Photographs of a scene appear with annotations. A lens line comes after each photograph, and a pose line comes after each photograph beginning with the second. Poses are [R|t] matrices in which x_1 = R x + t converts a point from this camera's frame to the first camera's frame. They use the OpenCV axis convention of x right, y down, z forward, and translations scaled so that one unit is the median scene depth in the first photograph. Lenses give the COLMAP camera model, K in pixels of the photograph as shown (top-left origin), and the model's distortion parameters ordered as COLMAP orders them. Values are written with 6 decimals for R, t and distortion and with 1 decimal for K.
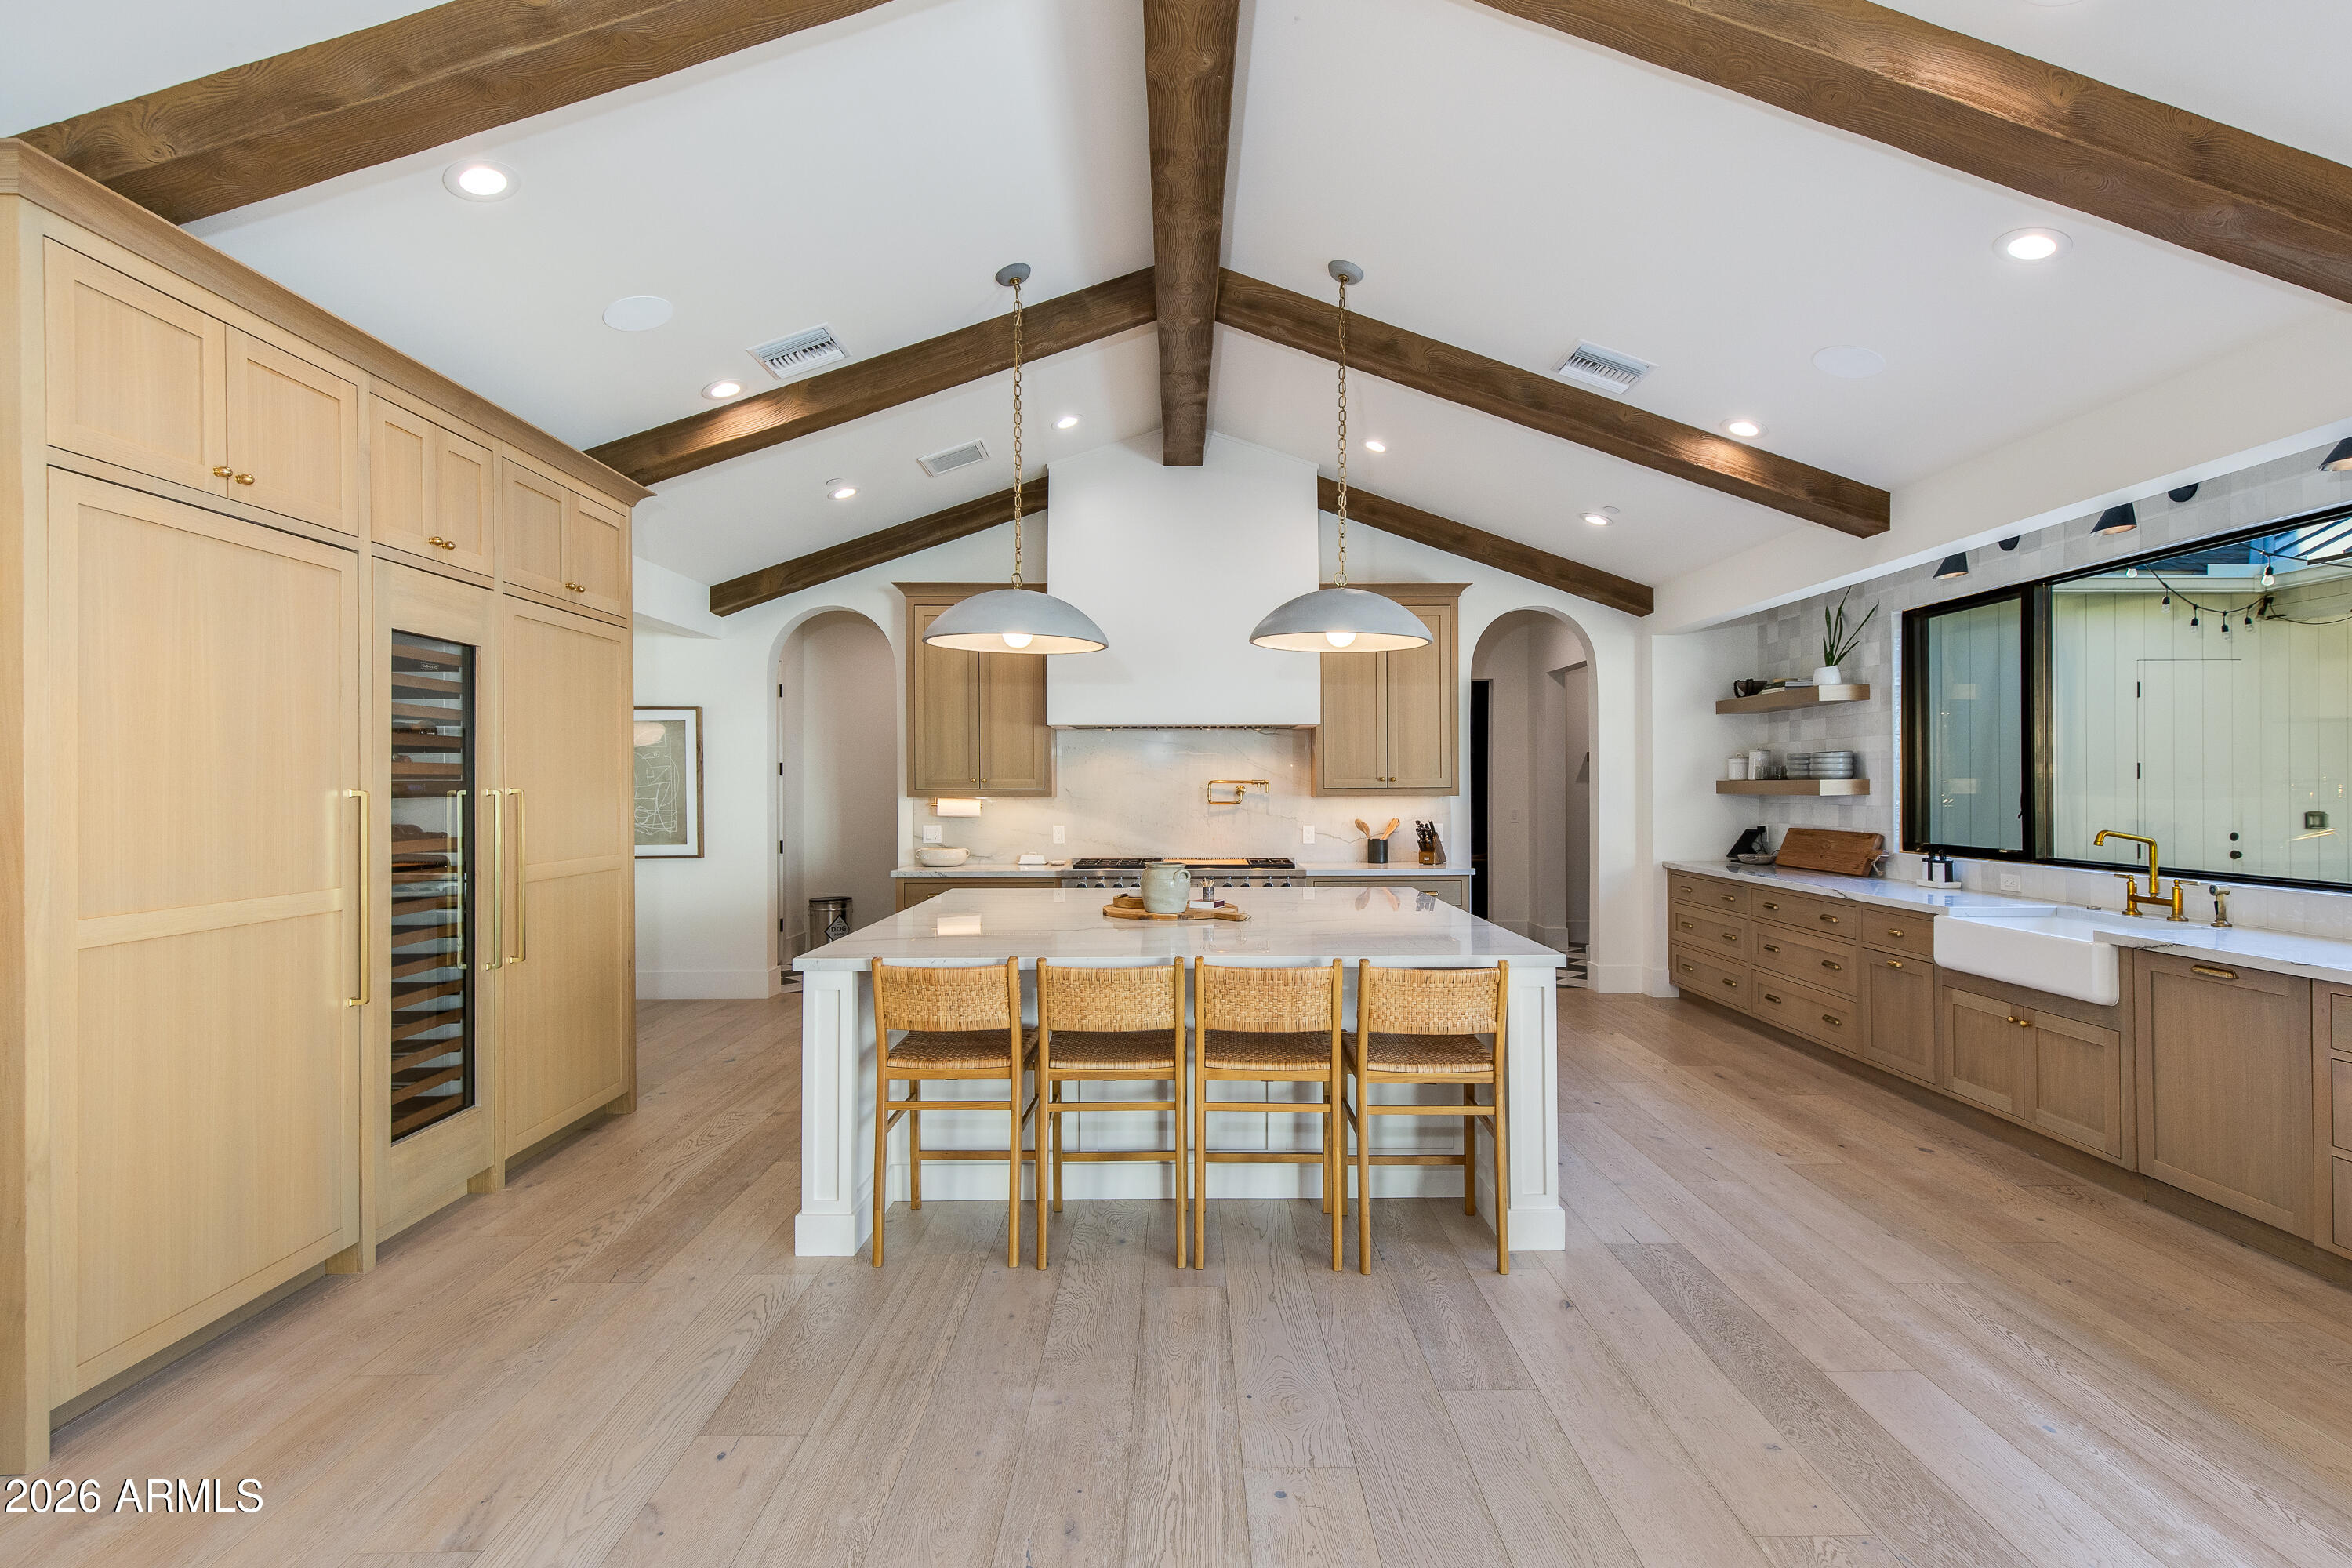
lens RADIAL K [[1121.3, 0, 1188.4], [0, 1121.3, 786.3], [0, 0, 1]] dist [0.003725, -0.000542]
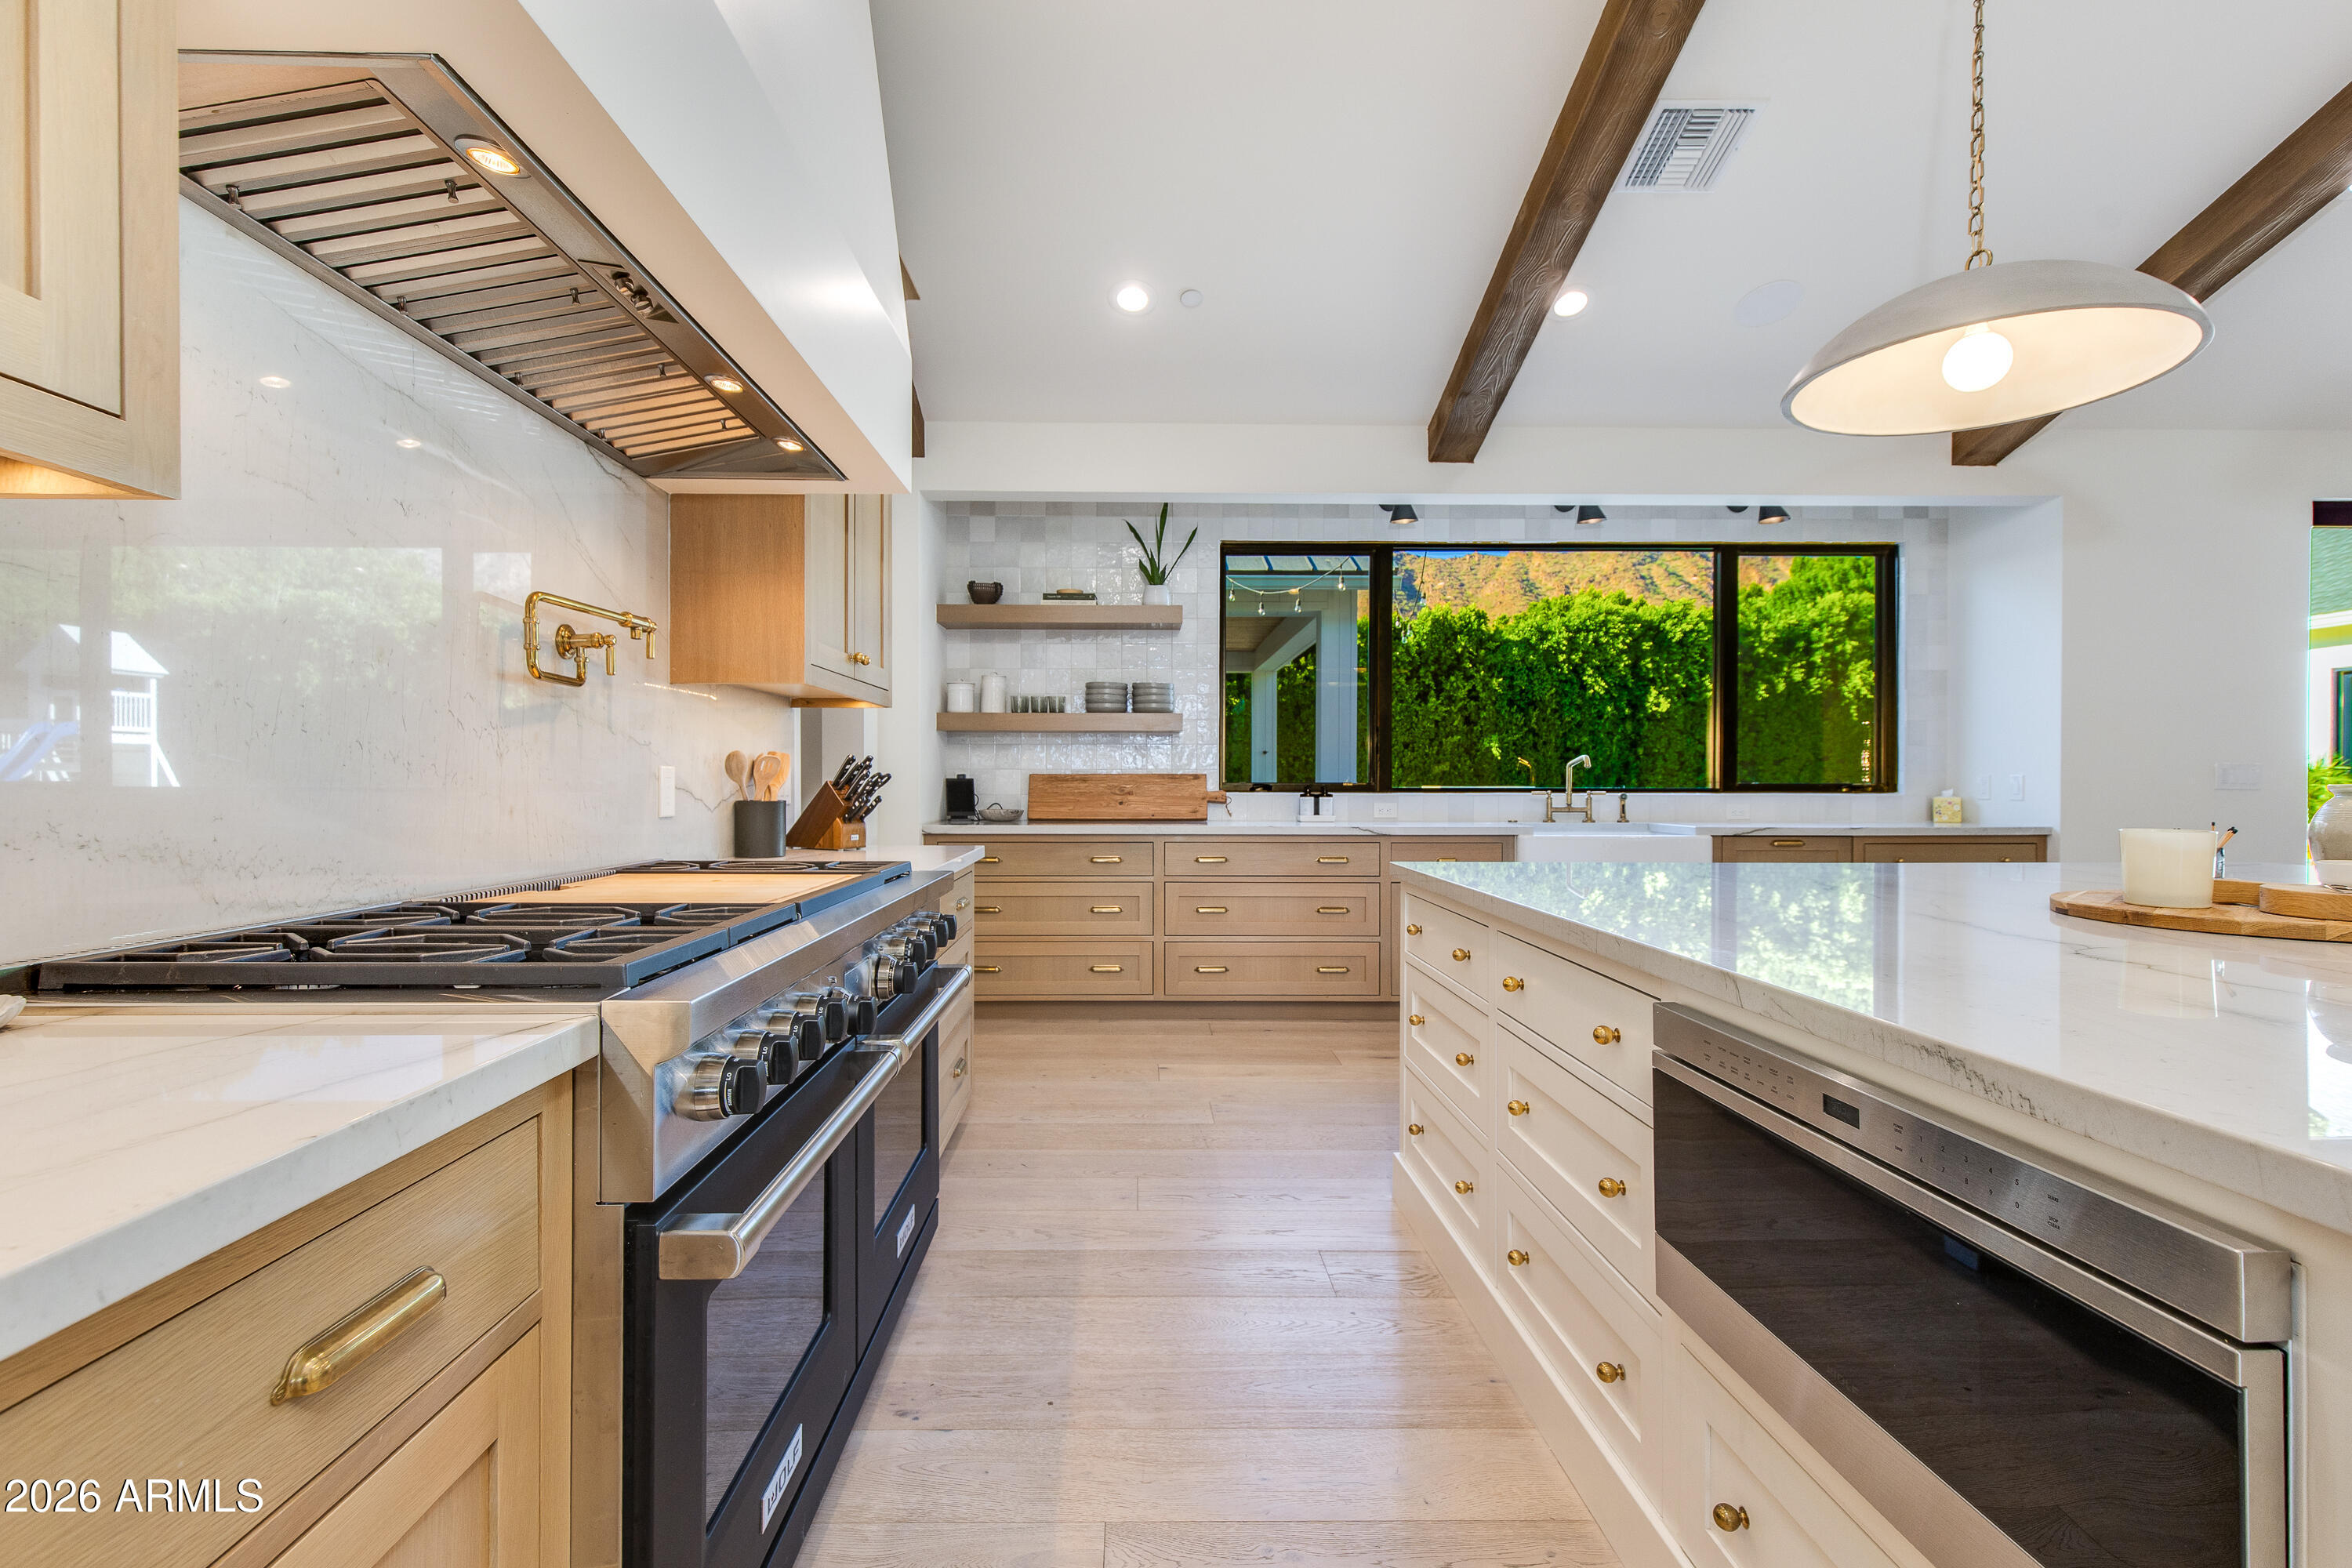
lens RADIAL K [[1121.3, 0, 1162.3], [0, 1121.3, 799.8], [0, 0, 1]] dist [0.003725, -0.000542]
pose [[0.017198, -0.015418, 0.999733, -0.363050], [-0.001024, 0.999880, 0.015438, 0.055644], [-0.999852, -0.001290, 0.017180, 1.144227]]
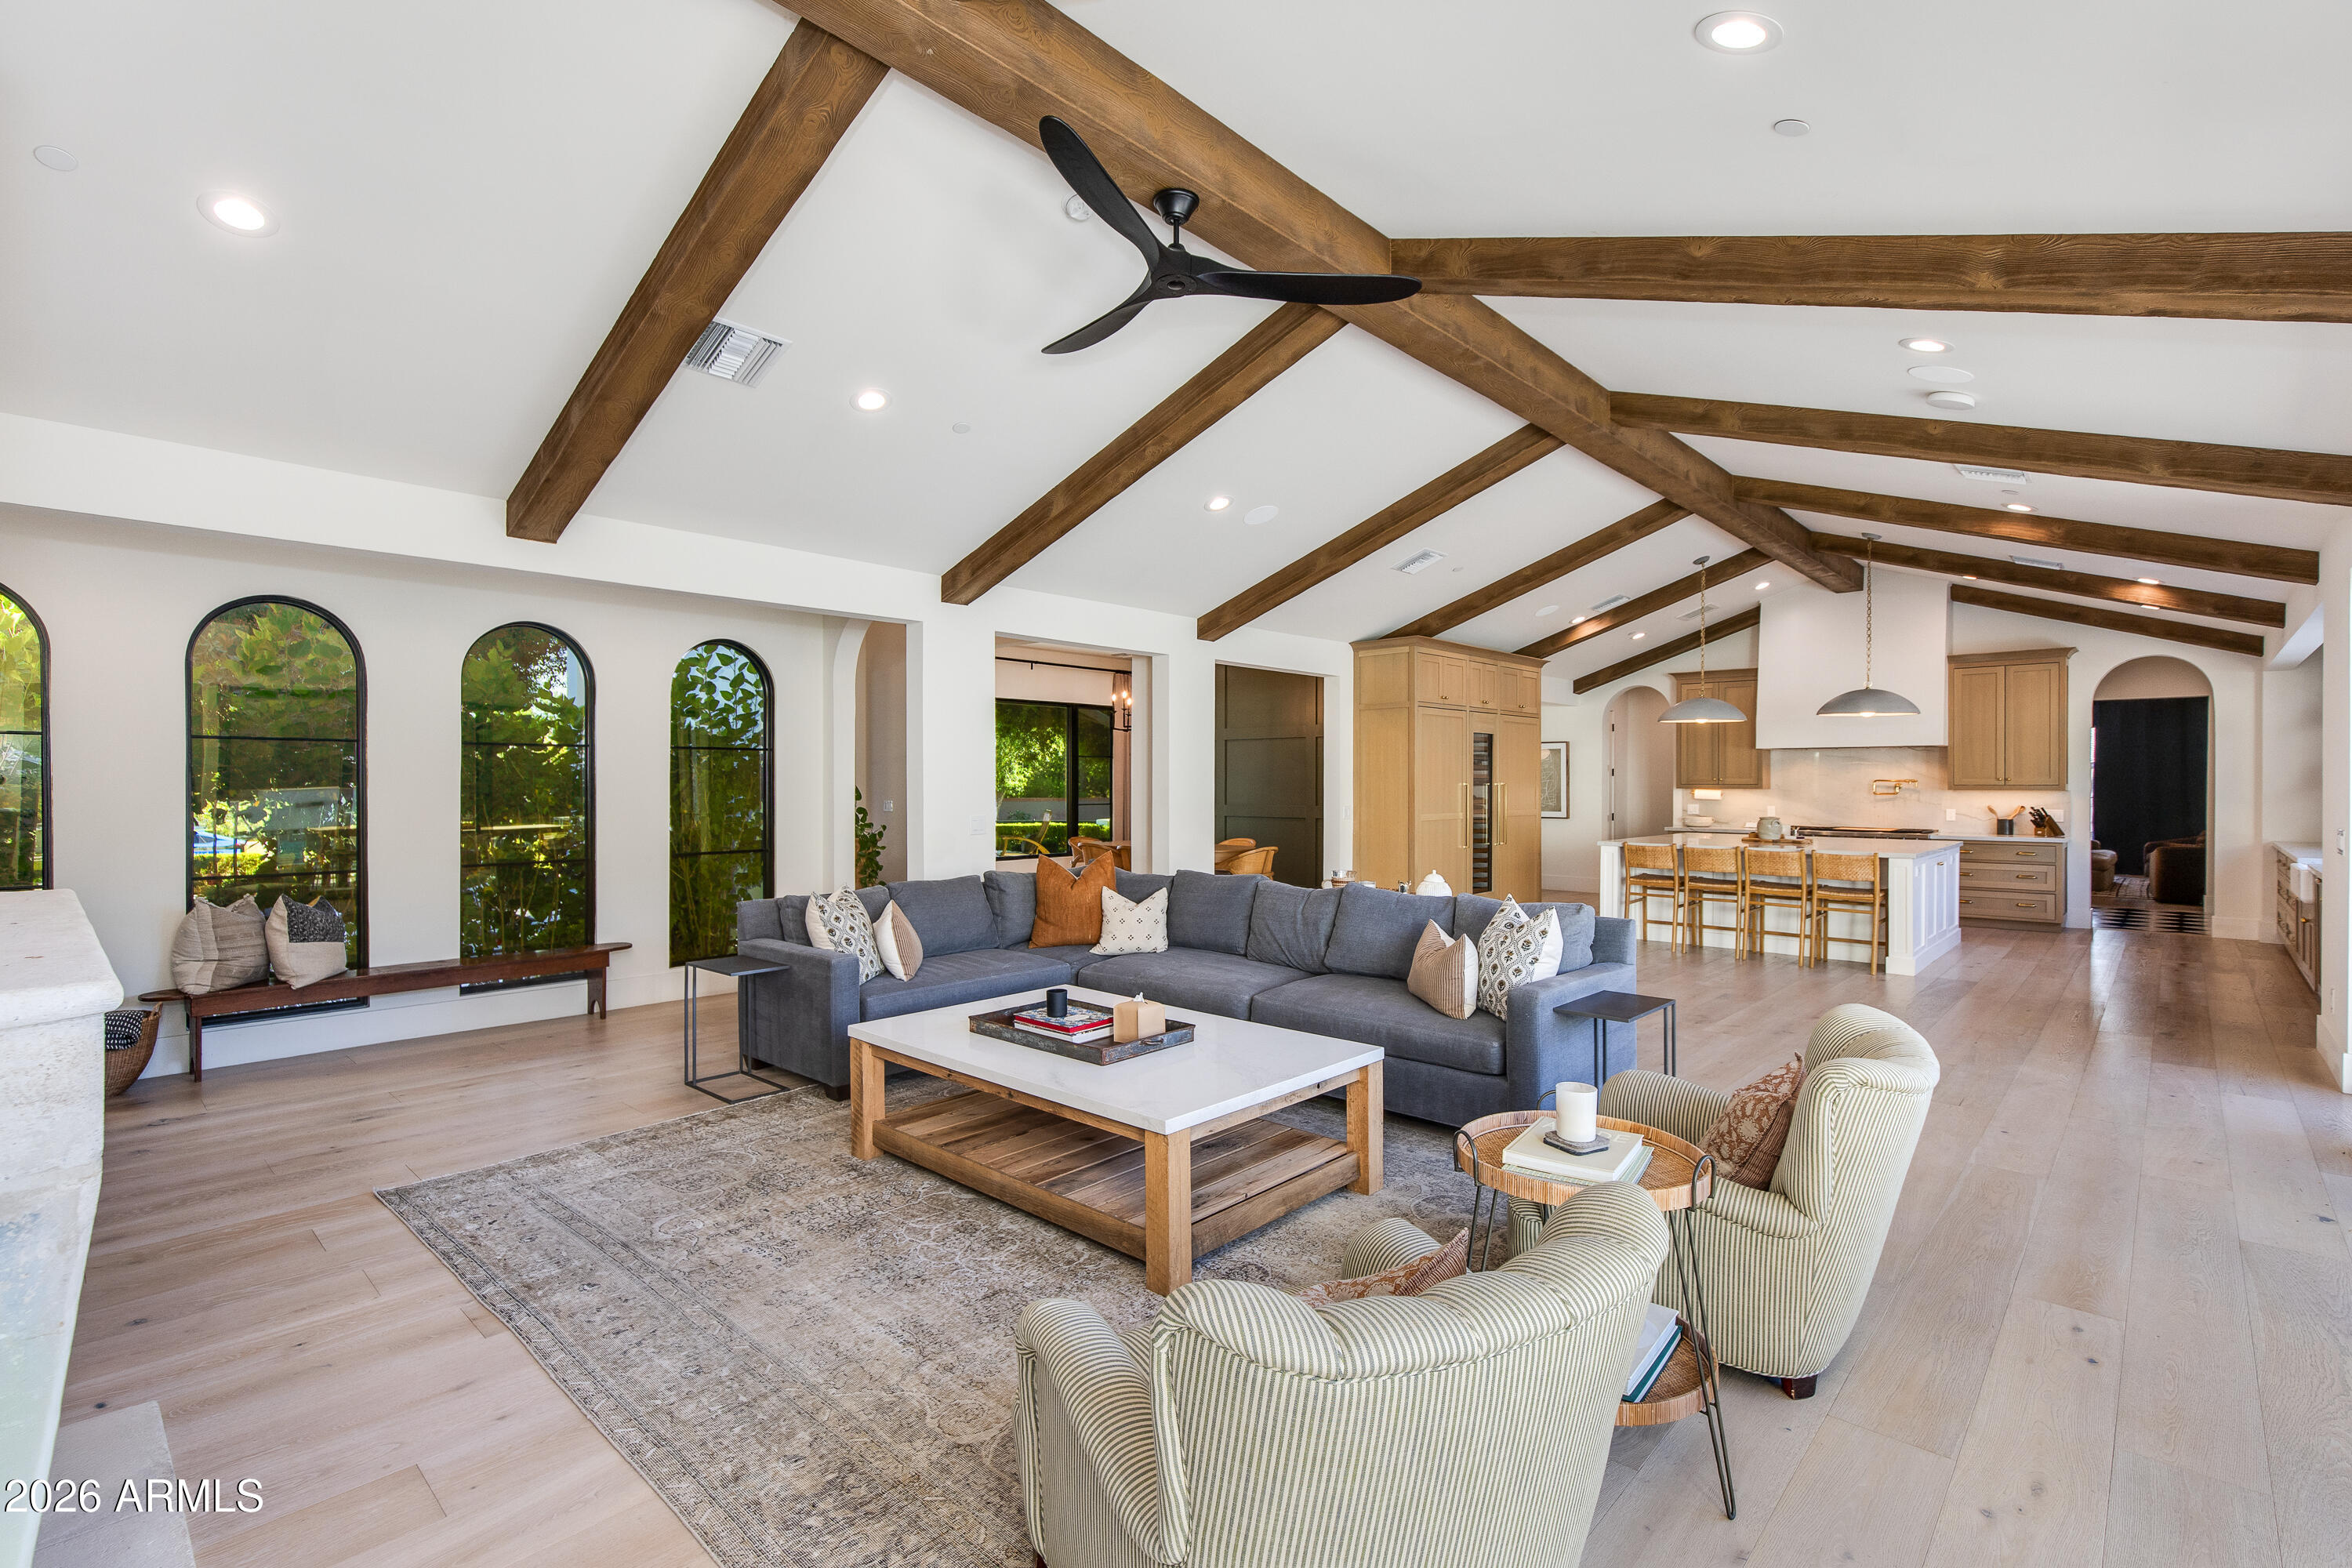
lens RADIAL K [[1121.3, 0, 1184.4], [0, 1121.3, 779.9], [0, 0, 1]] dist [0.003725, -0.000542]
pose [[0.735257, 0.001538, -0.677787, 0.390196], [-0.002953, 0.999995, -0.000933, -0.000318], [0.677782, 0.002688, 0.735258, -0.873245]]
